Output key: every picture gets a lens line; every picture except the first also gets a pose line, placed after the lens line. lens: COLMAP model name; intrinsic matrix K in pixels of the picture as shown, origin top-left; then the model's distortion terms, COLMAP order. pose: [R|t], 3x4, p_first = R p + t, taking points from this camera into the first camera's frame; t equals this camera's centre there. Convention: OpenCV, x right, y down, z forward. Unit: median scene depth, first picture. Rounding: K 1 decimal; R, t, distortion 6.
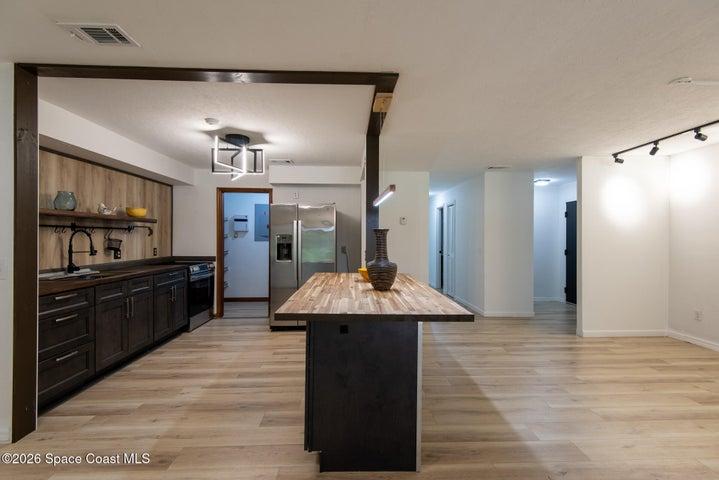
lens RADIAL K [[329.2, 0, 359.7], [0, 329.2, 237.6], [0, 0, 1]] dist [0.023366, -0.000027]
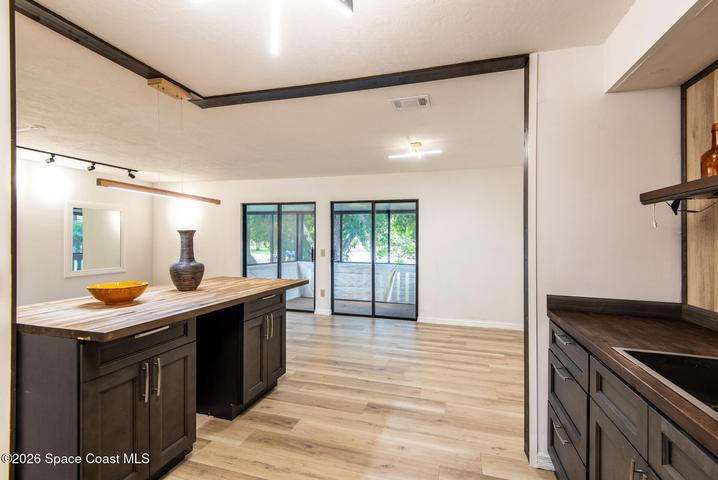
lens RADIAL K [[328.8, 0, 358.6], [0, 328.8, 239.7], [0, 0, 1]] dist [0.023366, -0.000027]
pose [[-0.950723, -0.010914, 0.309850, -0.738572], [-0.010509, 0.999940, 0.002975, -0.005197], [-0.309864, -0.000428, -0.950781, 1.797353]]
